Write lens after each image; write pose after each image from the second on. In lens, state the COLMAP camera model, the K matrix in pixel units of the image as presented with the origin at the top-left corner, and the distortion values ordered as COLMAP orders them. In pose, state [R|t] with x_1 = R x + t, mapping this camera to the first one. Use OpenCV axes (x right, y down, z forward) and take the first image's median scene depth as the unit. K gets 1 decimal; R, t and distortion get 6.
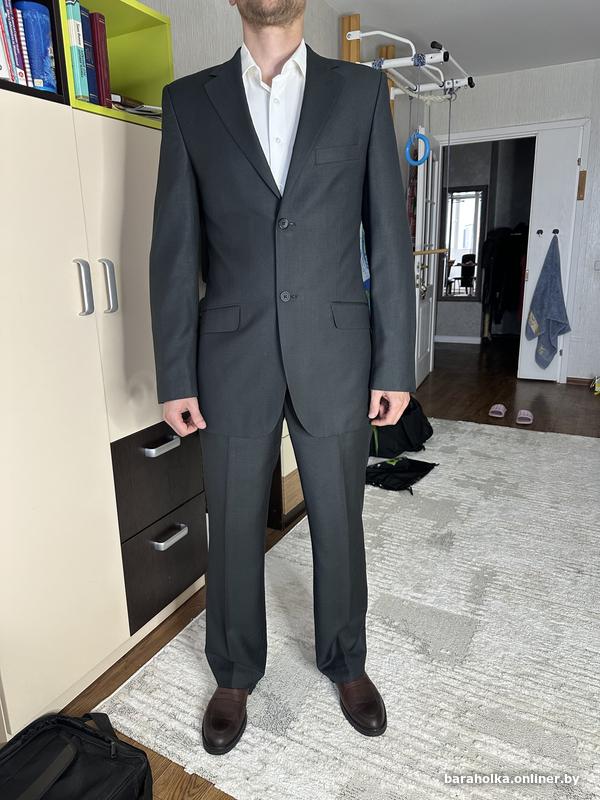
lens RADIAL K [[565.5, 0, 281.2], [0, 565.5, 400.1], [0, 0, 1]] dist [-0.000485, -0.001941]
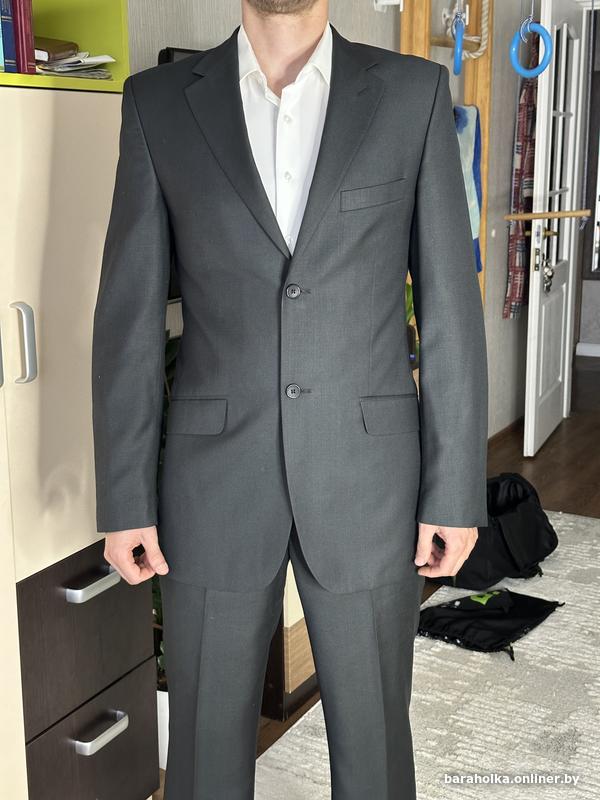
lens RADIAL K [[1127.4, 0, 300.0], [0, 1127.4, 400.0], [0, 0, 1]] dist [-0.028866, -0.013872]
pose [[0.999616, 0.022798, 0.015782, -0.005519], [-0.022078, 0.998772, -0.044363, -0.097255], [-0.016774, 0.043997, 0.998891, -0.321640]]
